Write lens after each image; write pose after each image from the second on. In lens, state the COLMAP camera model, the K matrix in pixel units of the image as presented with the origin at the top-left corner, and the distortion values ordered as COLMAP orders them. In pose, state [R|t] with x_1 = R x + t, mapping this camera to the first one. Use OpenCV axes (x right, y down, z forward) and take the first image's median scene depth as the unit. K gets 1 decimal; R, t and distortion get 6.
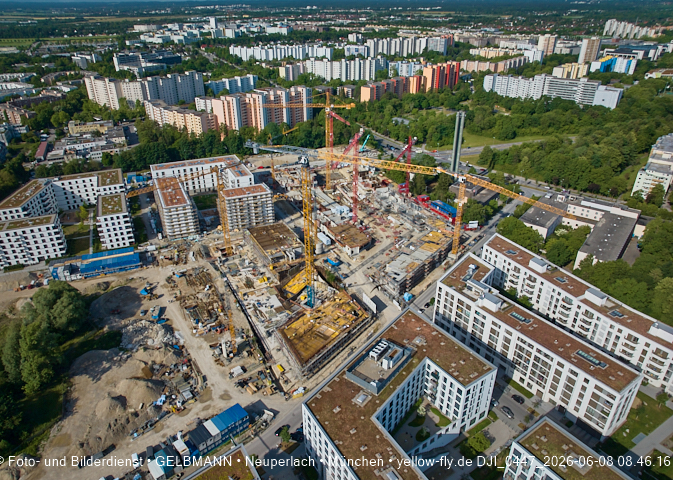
lens RADIAL K [[460.8, 0, 326.7], [0, 460.8, 248.5], [0, 0, 1]] dist [-0.046723, 0.029957]
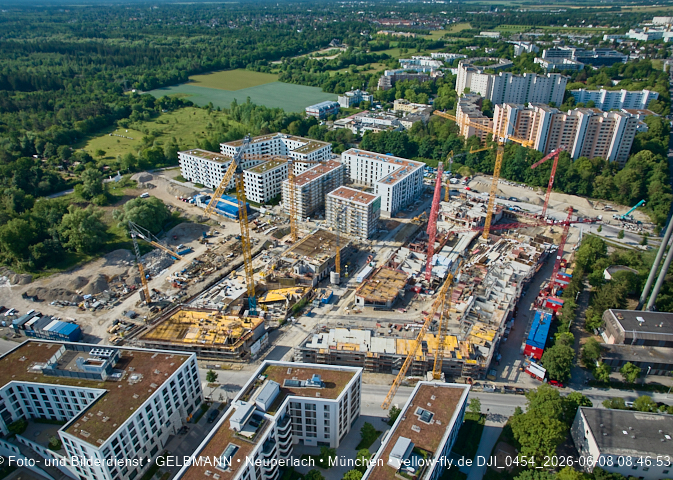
lens RADIAL K [[460.8, 0, 326.9], [0, 460.8, 244.1], [0, 0, 1]] dist [-0.046723, 0.029957]
pose [[0.535598, 0.413056, -0.736560, 0.493666], [-0.404373, 0.891160, 0.205710, -0.192478], [0.741362, 0.187667, 0.644332, 0.334576]]
